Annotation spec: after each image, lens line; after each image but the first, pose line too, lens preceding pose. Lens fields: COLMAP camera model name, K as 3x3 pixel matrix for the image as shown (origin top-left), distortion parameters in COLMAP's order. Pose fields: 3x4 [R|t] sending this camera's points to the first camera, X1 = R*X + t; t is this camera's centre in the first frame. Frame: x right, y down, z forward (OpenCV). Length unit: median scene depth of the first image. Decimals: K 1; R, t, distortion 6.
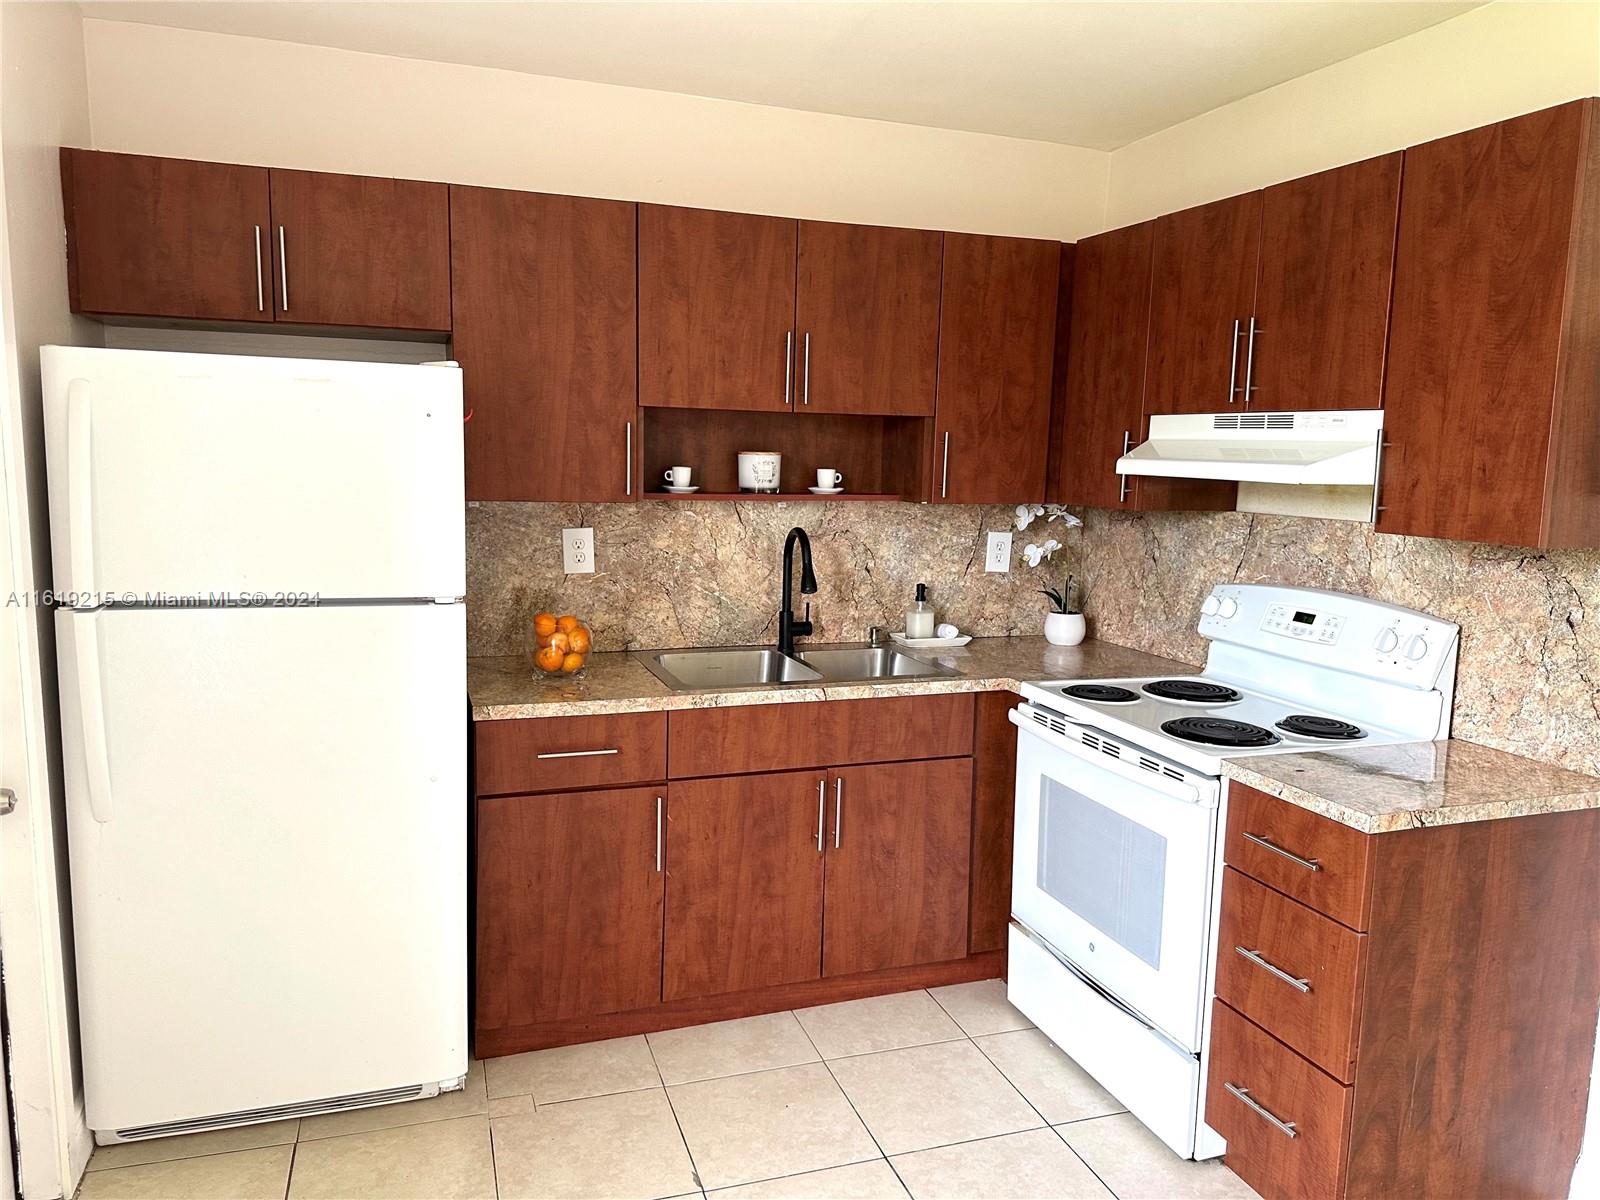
lens RADIAL K [[1116.3, 0, 800.0], [0, 1116.3, 600.0], [0, 0, 1]] dist [0.220726, 0.000361]
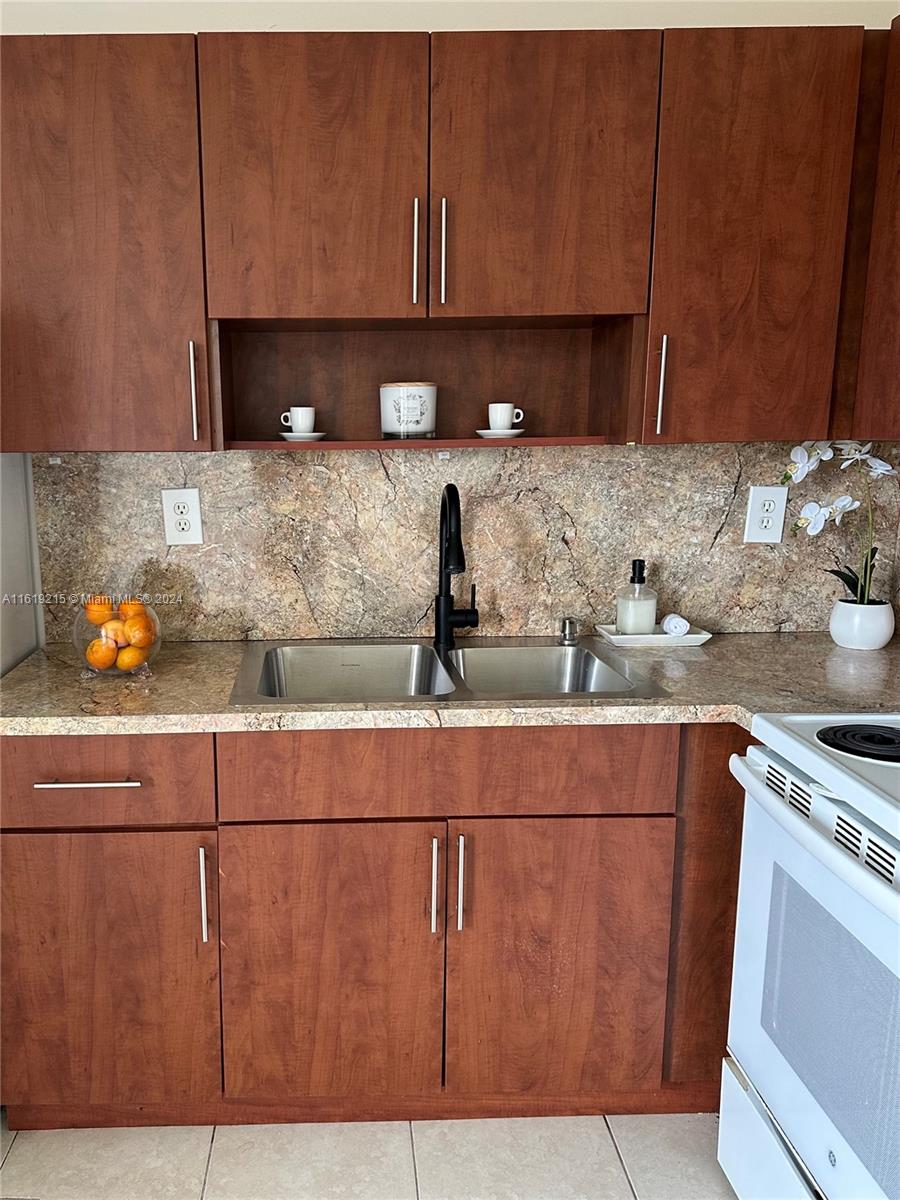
lens RADIAL K [[915.8, 0, 379.4], [0, 915.8, 629.8], [0, 0, 1]] dist [0.114289, -0.124950]
pose [[0.948296, 0.030310, -0.315937, 0.157404], [-0.008709, 0.997540, 0.069560, -0.010372], [0.317268, -0.063212, 0.946227, 0.421393]]
